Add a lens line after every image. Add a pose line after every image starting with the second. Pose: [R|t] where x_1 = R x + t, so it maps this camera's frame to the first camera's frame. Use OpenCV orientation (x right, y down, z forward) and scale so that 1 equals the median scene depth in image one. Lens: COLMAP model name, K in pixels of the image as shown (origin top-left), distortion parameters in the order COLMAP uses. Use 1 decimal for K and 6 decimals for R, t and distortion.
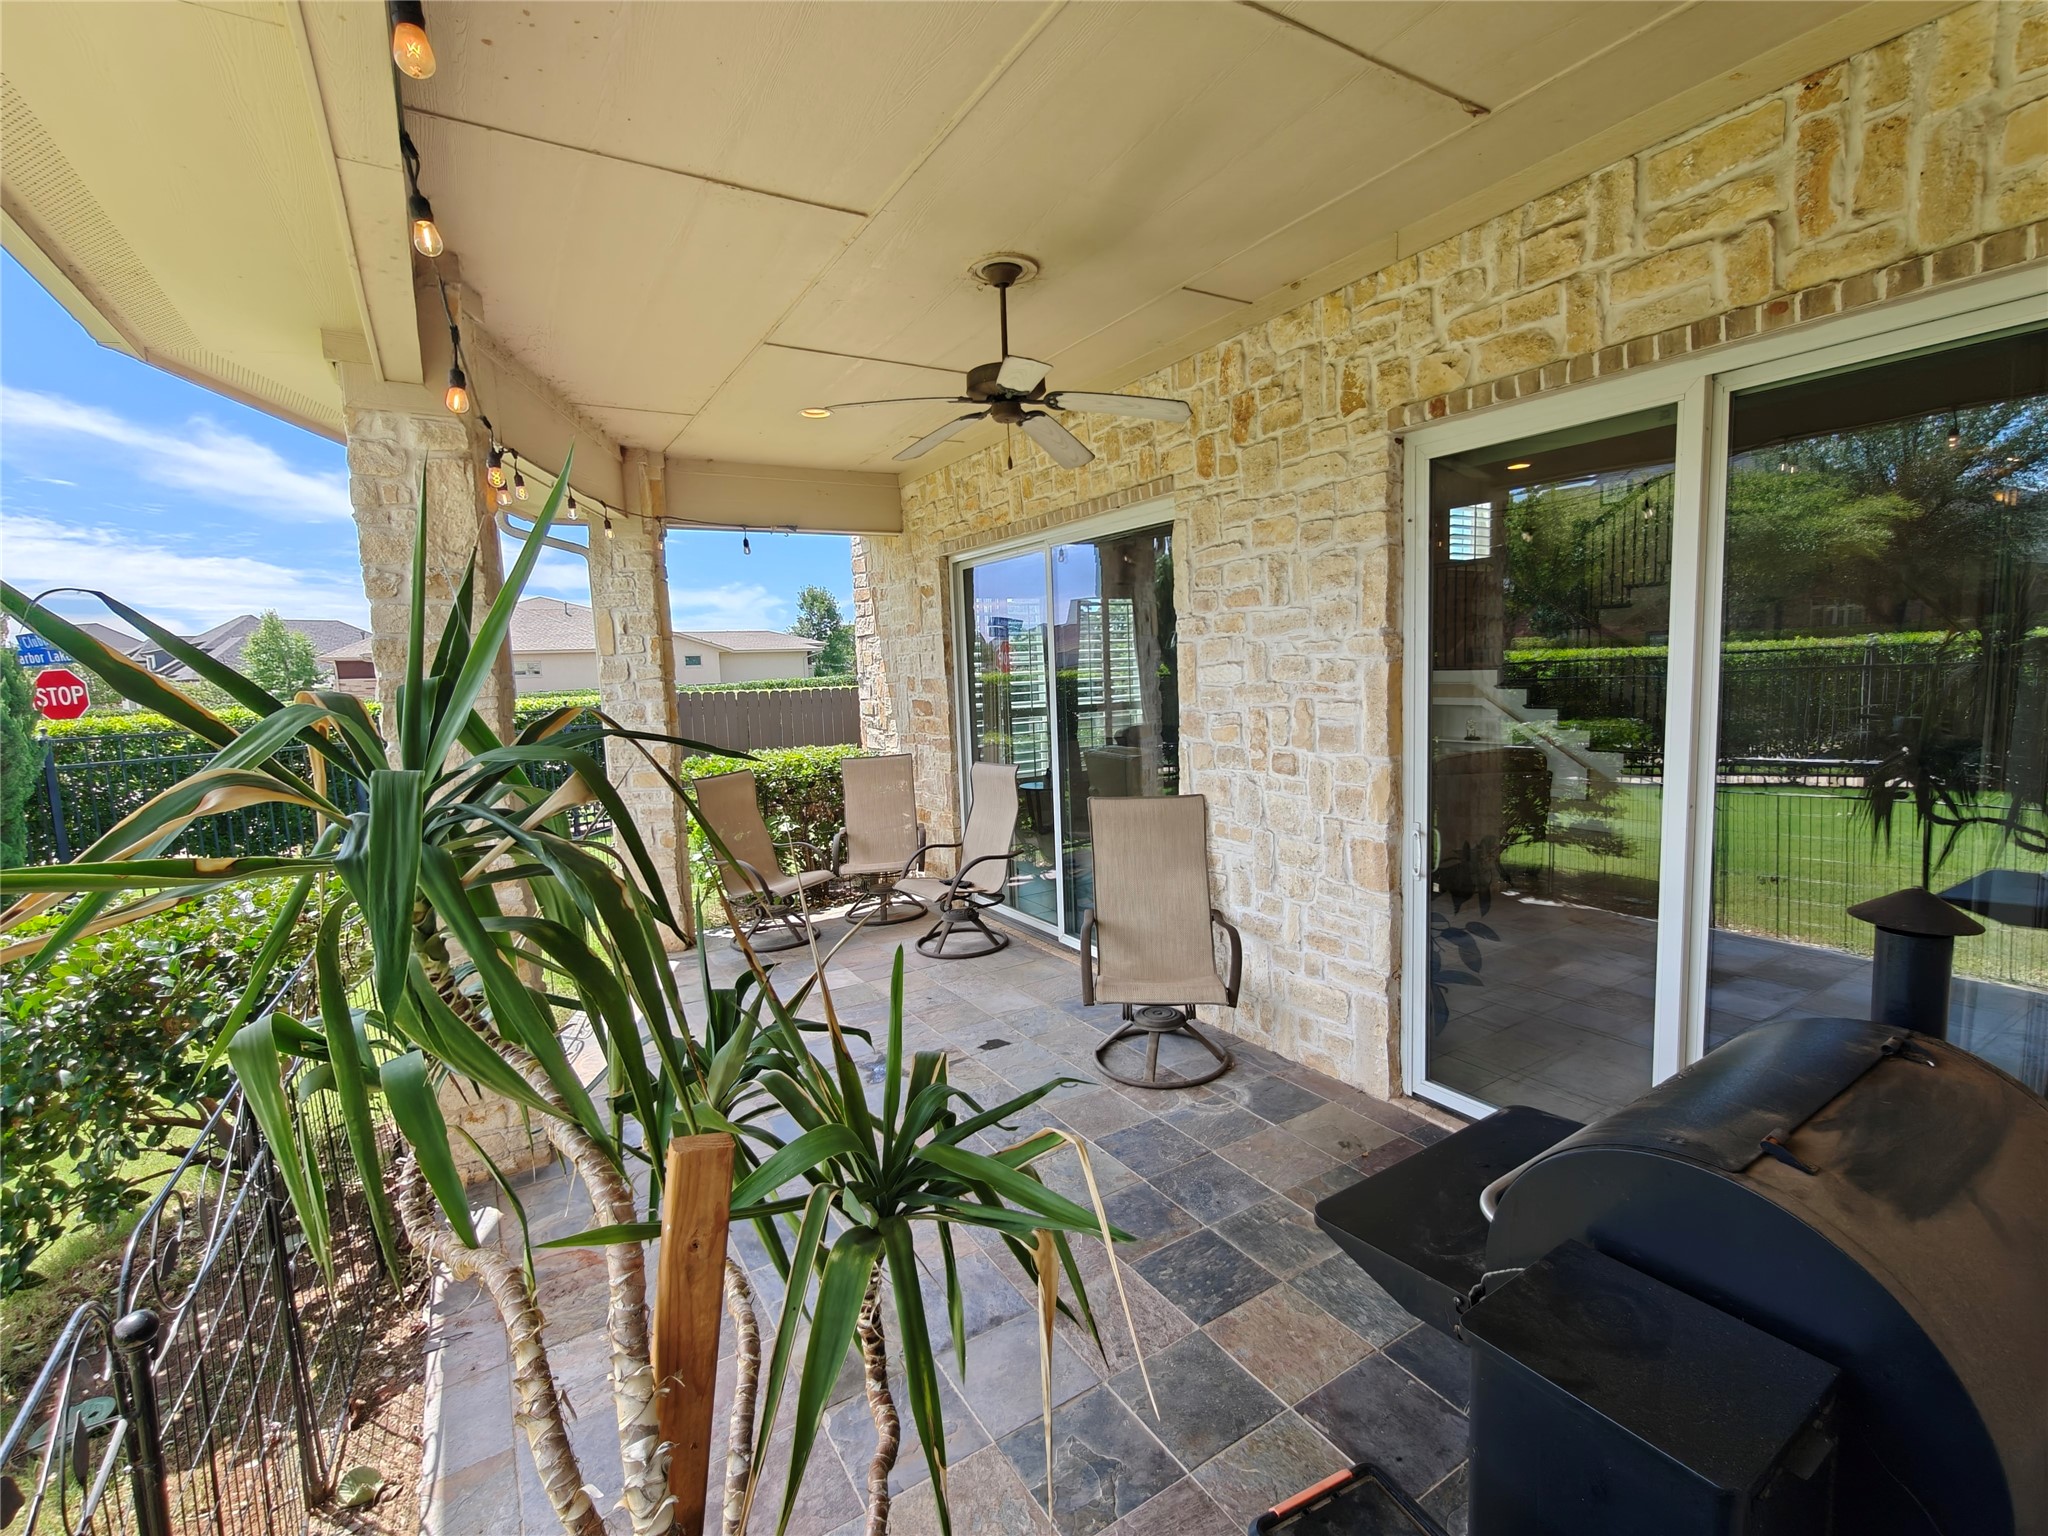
lens RADIAL K [[917.1, 0, 1024.0], [0, 917.1, 768.0], [0, 0, 1]] dist [-0.000305, 0.000397]
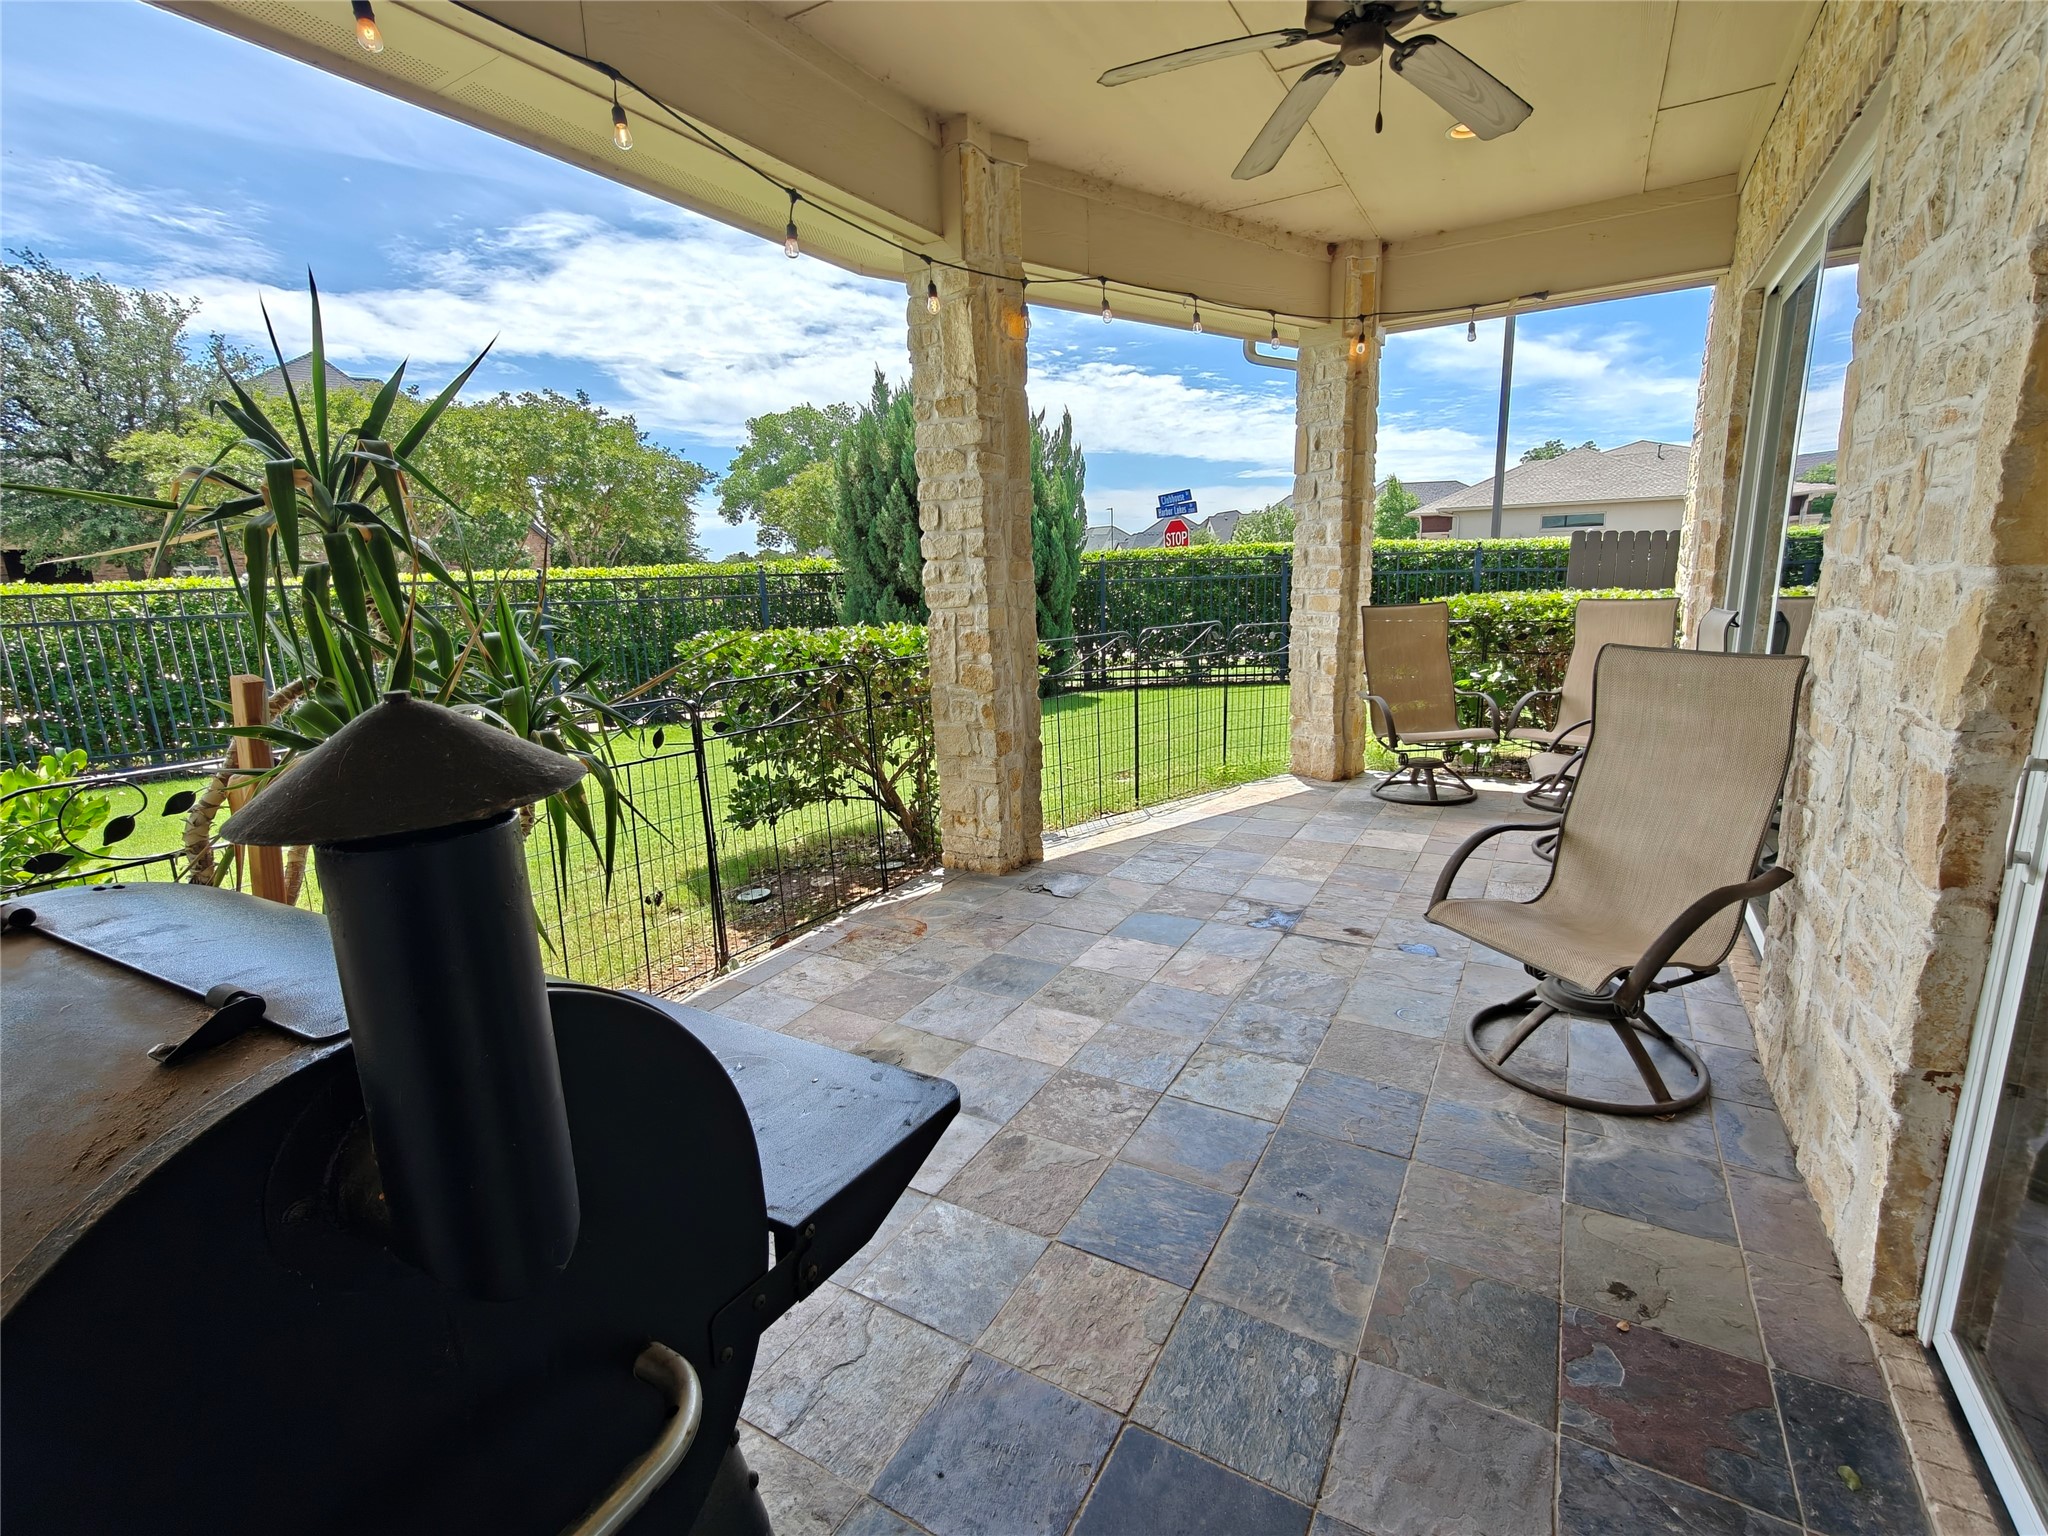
lens RADIAL K [[917.1, 0, 1024.0], [0, 917.1, 768.0], [0, 0, 1]] dist [-0.000305, 0.000397]
pose [[0.471318, 0.214313, -0.855529, 0.330087], [-0.084717, 0.976543, 0.197956, 0.018074], [0.877885, -0.020822, 0.478418, 0.248721]]
